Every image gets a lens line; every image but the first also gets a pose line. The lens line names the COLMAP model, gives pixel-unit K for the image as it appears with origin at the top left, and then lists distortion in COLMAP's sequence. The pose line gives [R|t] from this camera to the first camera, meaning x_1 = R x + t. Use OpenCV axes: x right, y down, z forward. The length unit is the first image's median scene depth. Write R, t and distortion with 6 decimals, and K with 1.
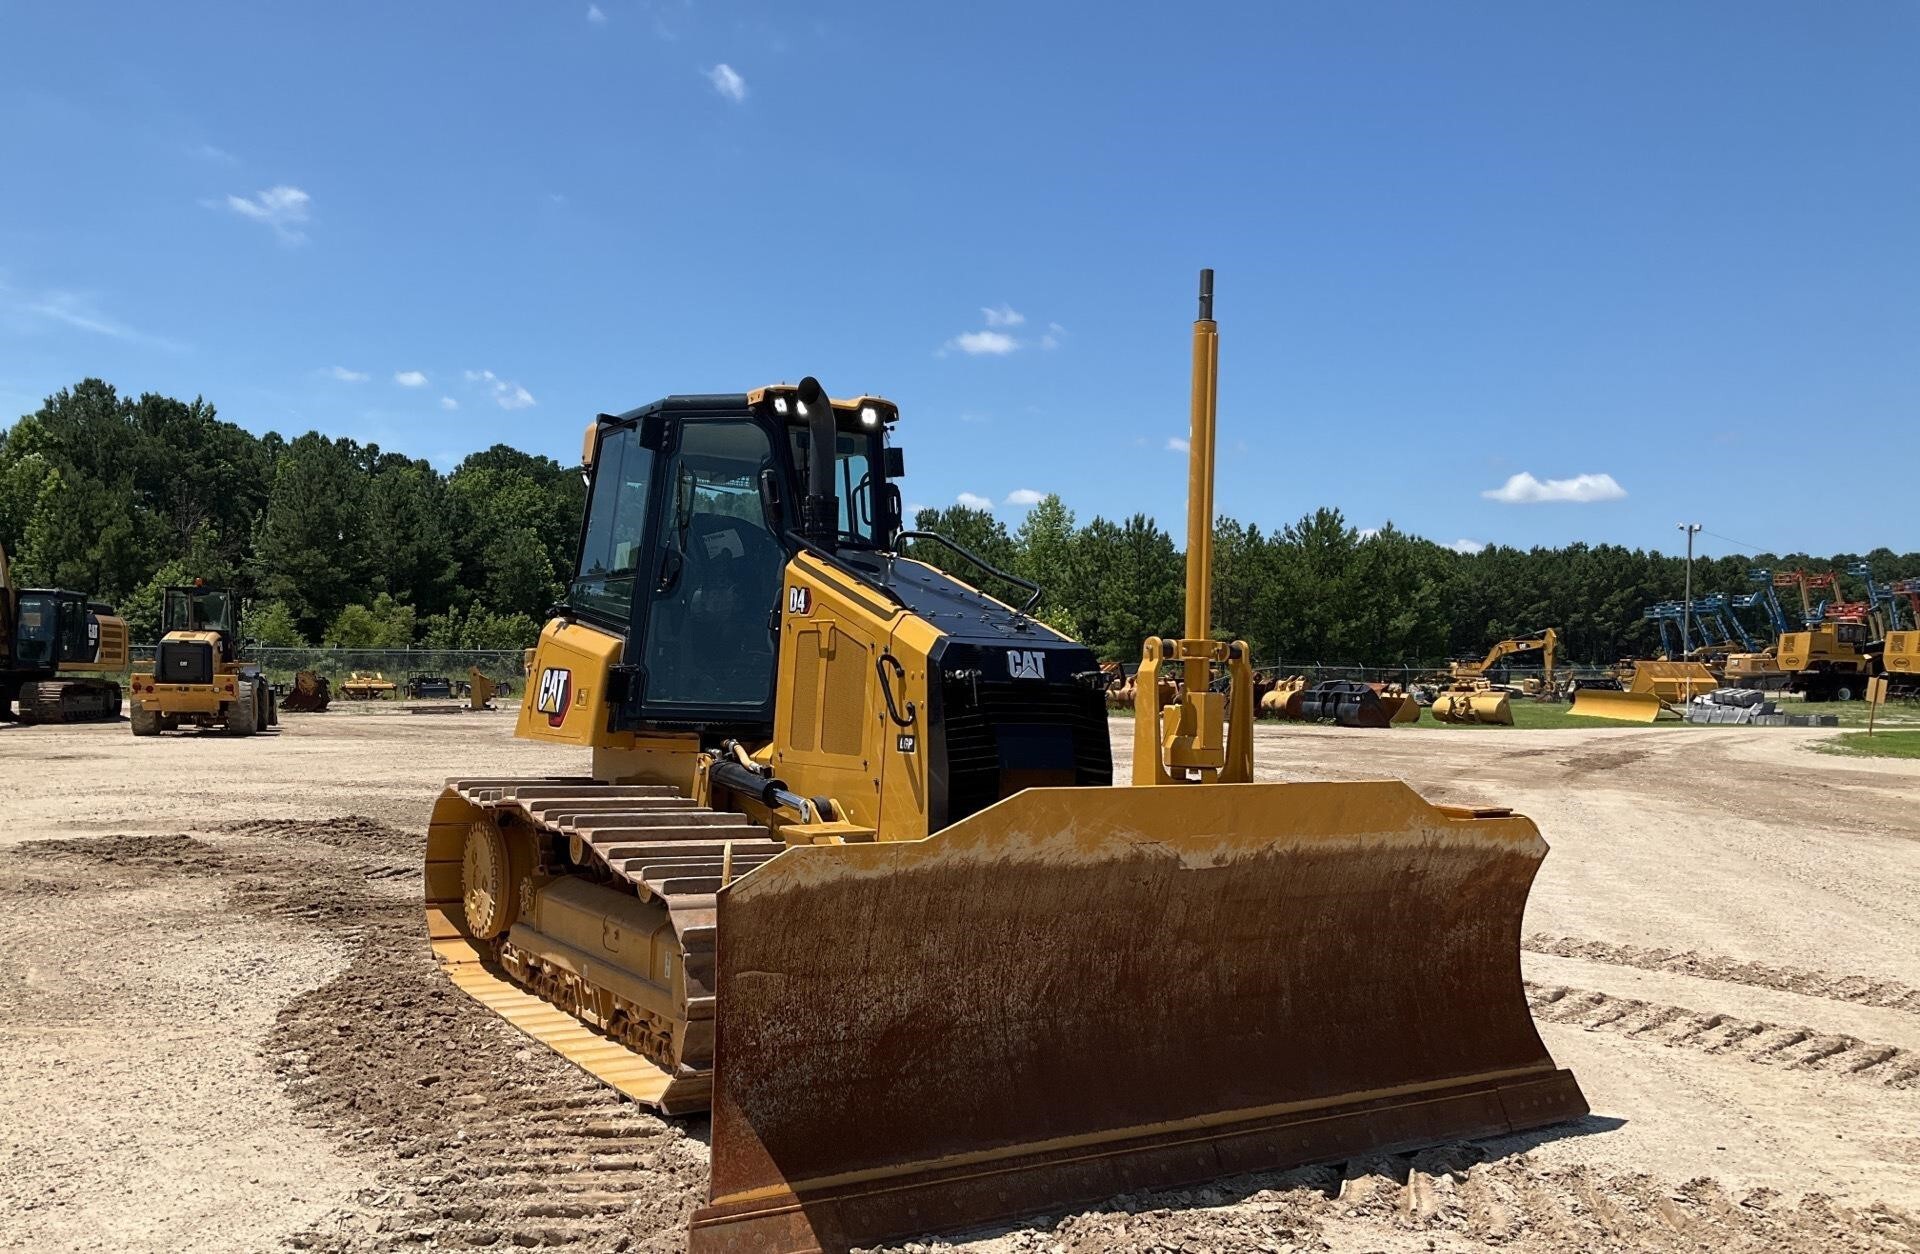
lens RADIAL K [[1584.3, 0, 953.4], [0, 1584.3, 723.4], [0, 0, 1]] dist [0.111752, -0.225077]
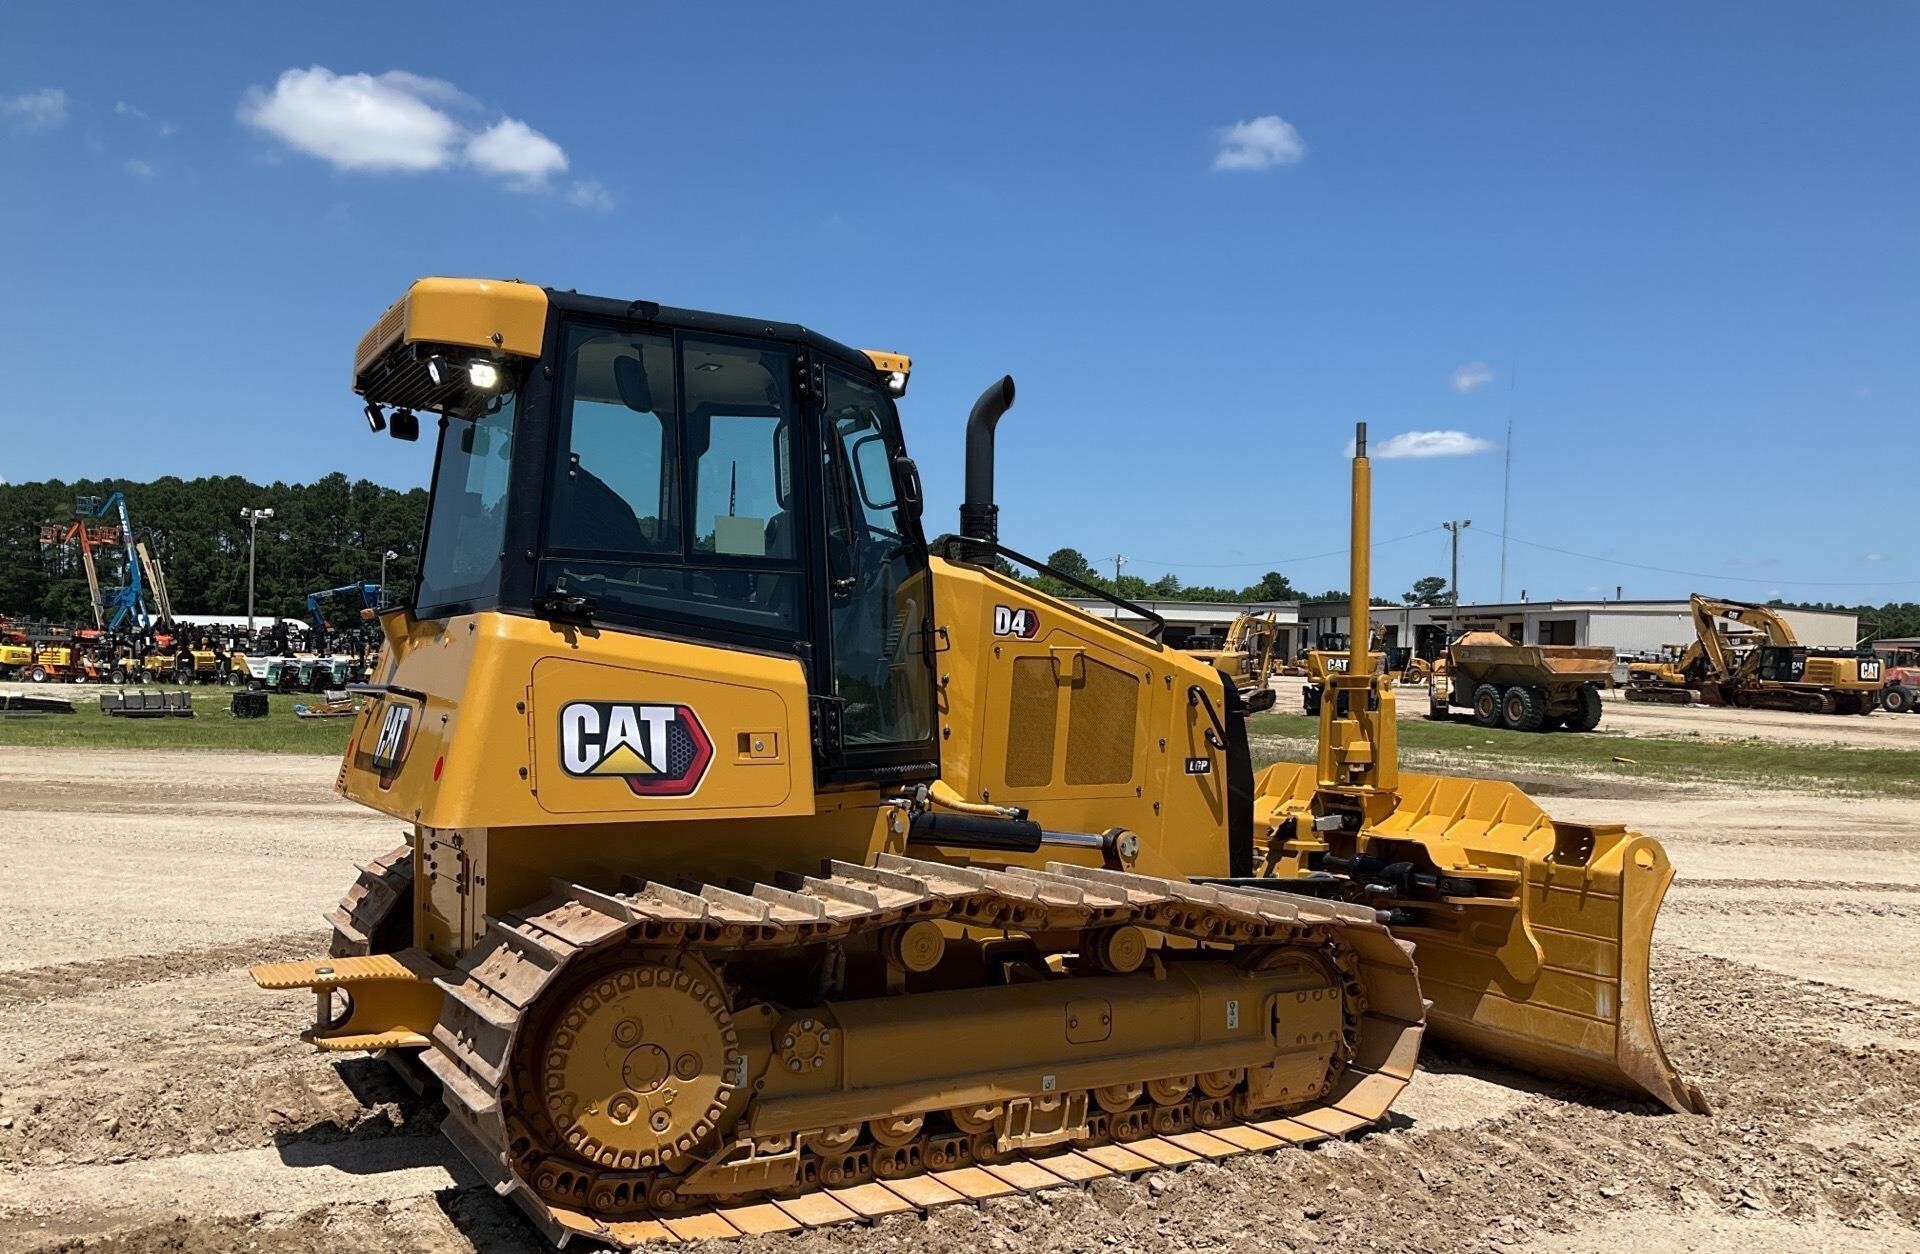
lens RADIAL K [[1584.3, 0, 953.4], [0, 1584.3, 723.4], [0, 0, 1]] dist [0.111752, -0.225077]
pose [[0.042046, -0.049899, 0.997869, -0.102790], [0.011102, 0.998714, 0.049474, -0.006636], [-0.999054, 0.008998, 0.042546, 0.101650]]
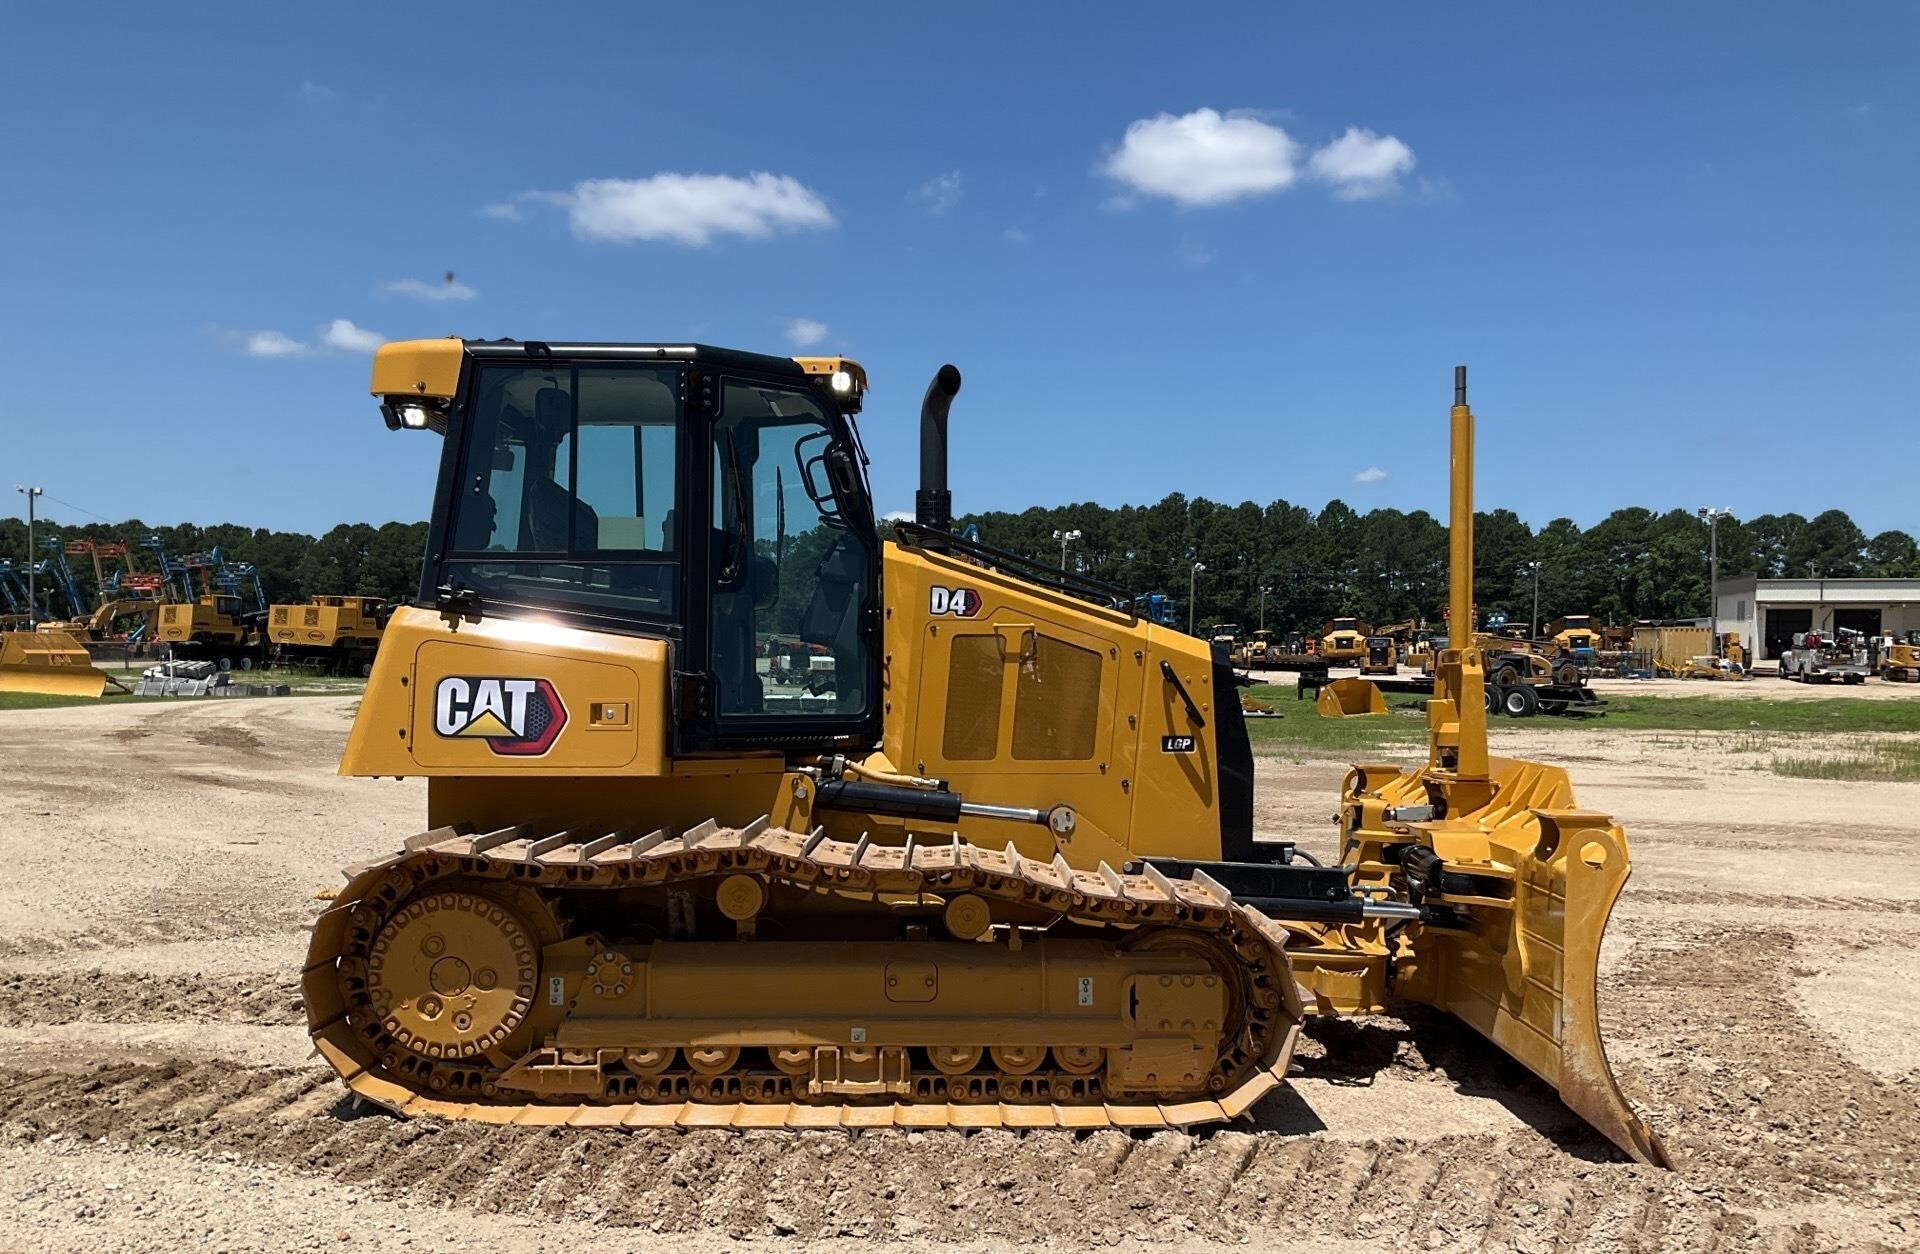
lens RADIAL K [[1584.3, 0, 953.4], [0, 1584.3, 723.4], [0, 0, 1]] dist [0.111752, -0.225077]
pose [[0.530240, -0.045845, 0.846607, -0.091705], [0.028911, 0.998934, 0.035987, -0.004003], [-0.847354, 0.005394, 0.531000, 0.050886]]
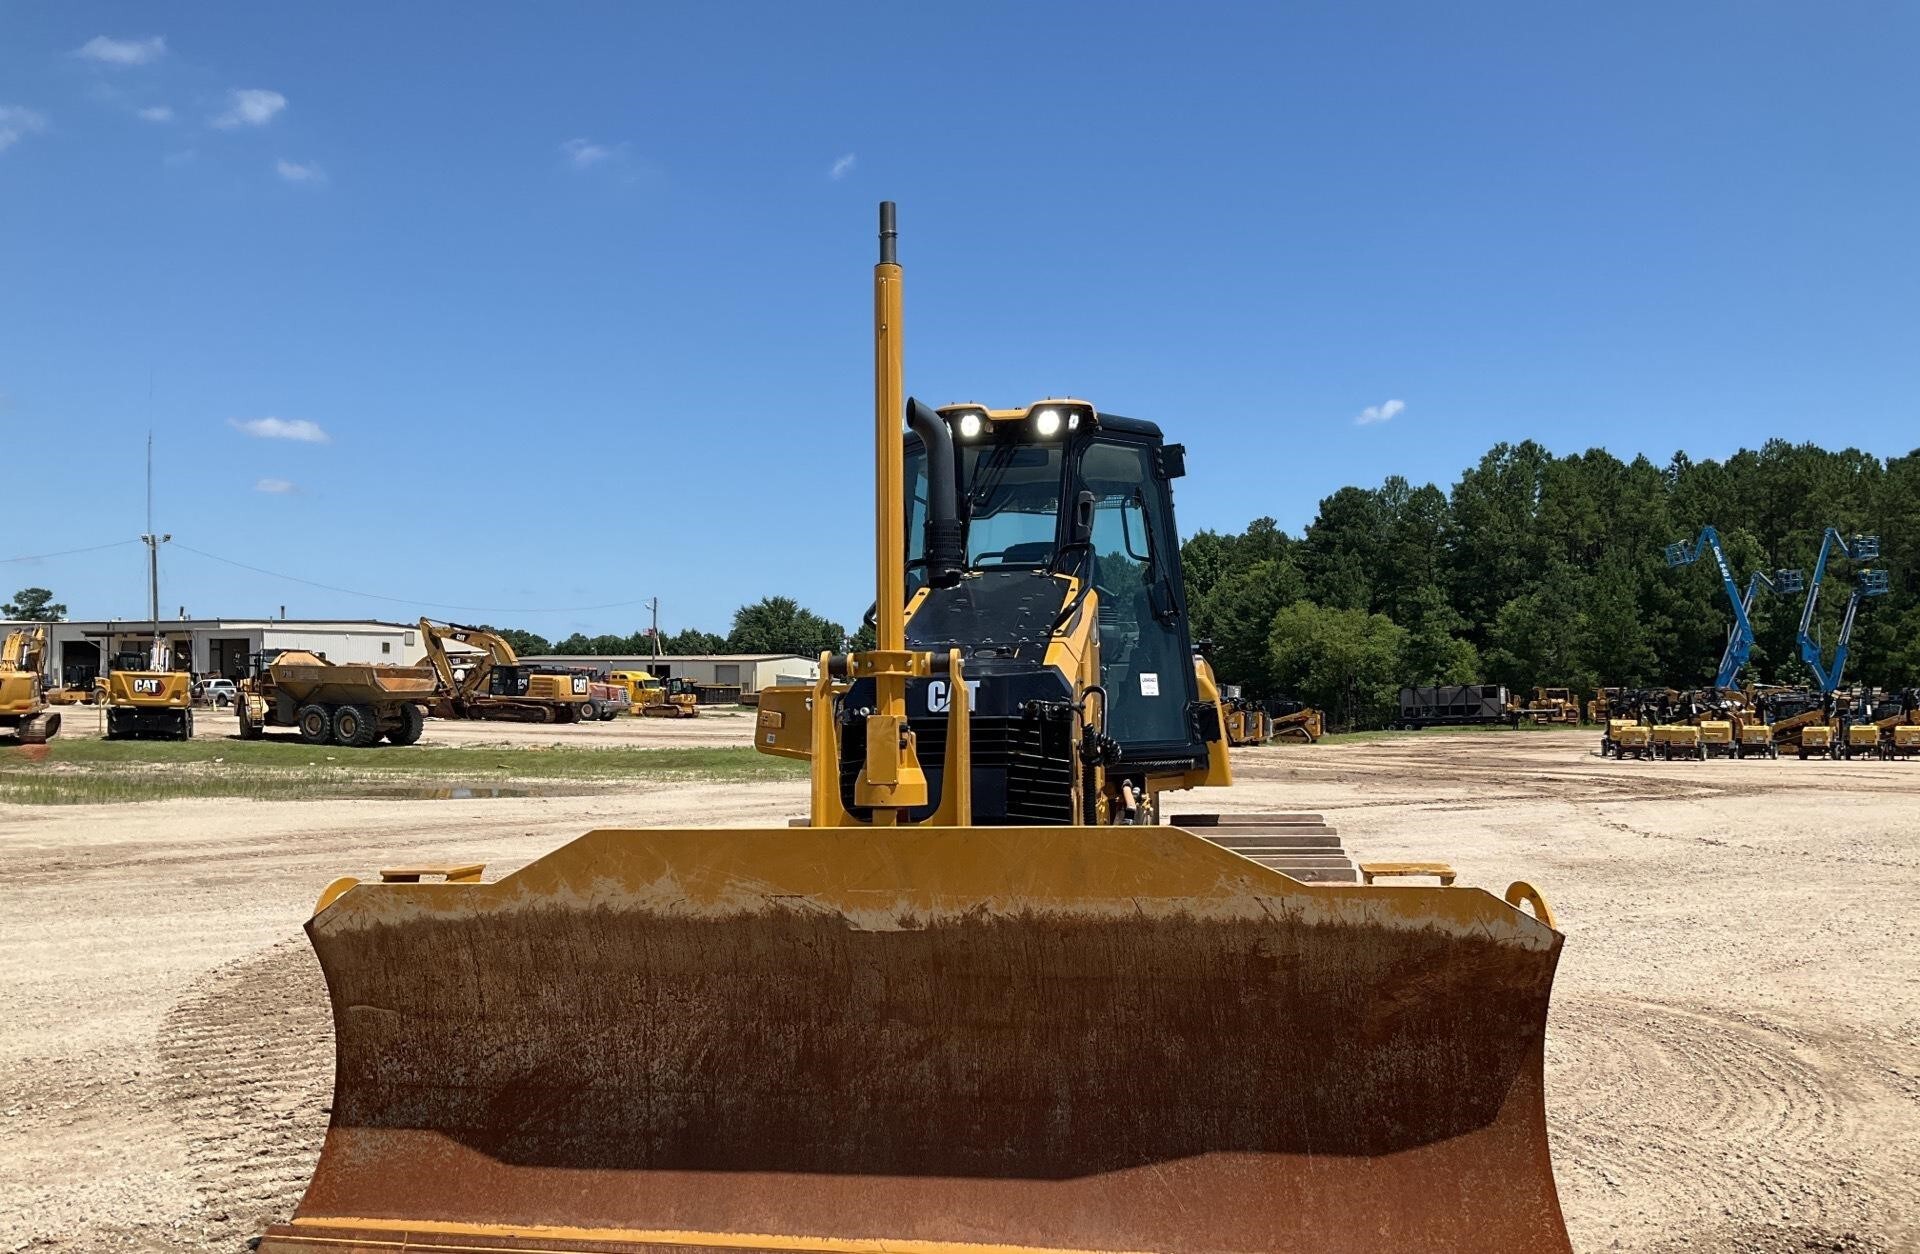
lens RADIAL K [[1584.3, 0, 953.4], [0, 1584.3, 723.4], [0, 0, 1]] dist [0.111752, -0.225077]
pose [[-0.713229, -0.027434, 0.700394, -0.107646], [0.008424, 0.998826, 0.047702, -0.009909], [-0.700880, 0.039923, -0.712161, 0.227746]]
